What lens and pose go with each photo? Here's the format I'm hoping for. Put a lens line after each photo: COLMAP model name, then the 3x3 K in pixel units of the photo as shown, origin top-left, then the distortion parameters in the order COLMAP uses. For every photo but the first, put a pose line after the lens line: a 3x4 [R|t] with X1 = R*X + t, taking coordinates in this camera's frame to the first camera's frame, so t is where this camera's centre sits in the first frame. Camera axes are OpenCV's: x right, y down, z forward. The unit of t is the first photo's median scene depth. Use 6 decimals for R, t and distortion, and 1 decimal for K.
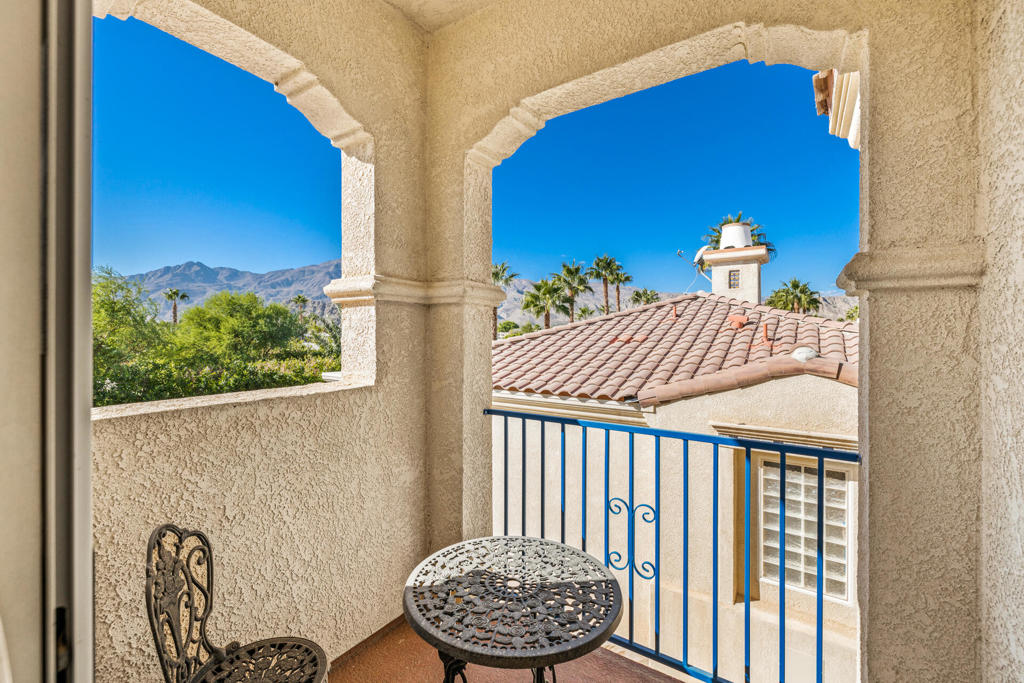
lens RADIAL K [[438.4, 0, 514.9], [0, 438.4, 338.1], [0, 0, 1]] dist [-0.000517, 0.000322]
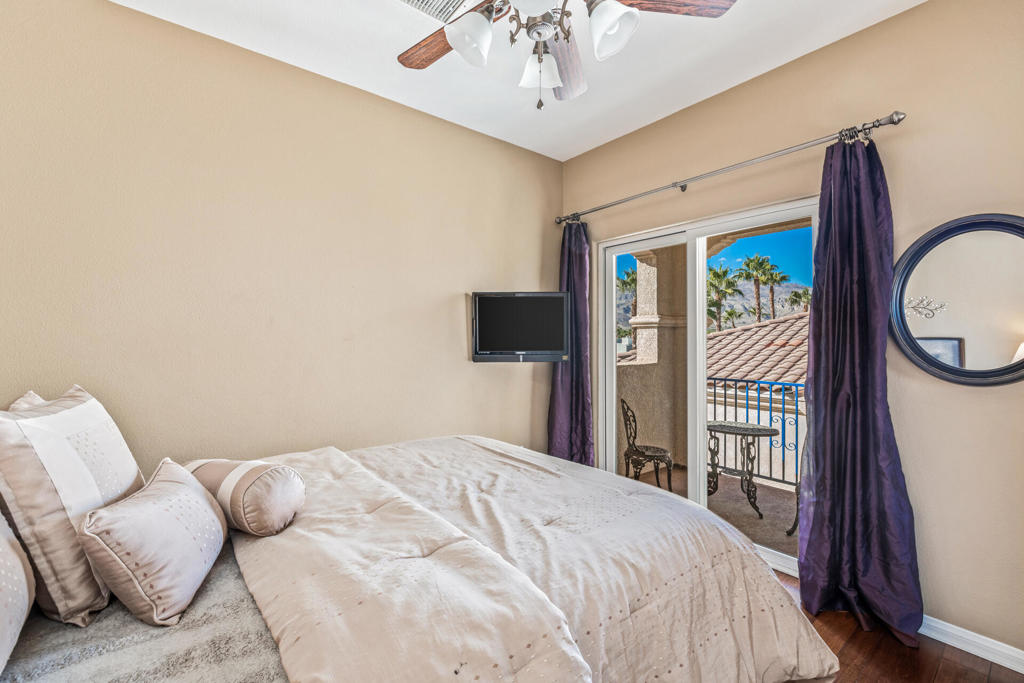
lens RADIAL K [[438.4, 0, 506.9], [0, 438.4, 340.8], [0, 0, 1]] dist [-0.000517, 0.000322]
pose [[0.951644, 0.001000, -0.307200, -0.070343], [-0.001789, 0.999996, -0.002287, -0.000603], [0.307197, 0.002726, 0.951642, -0.281584]]
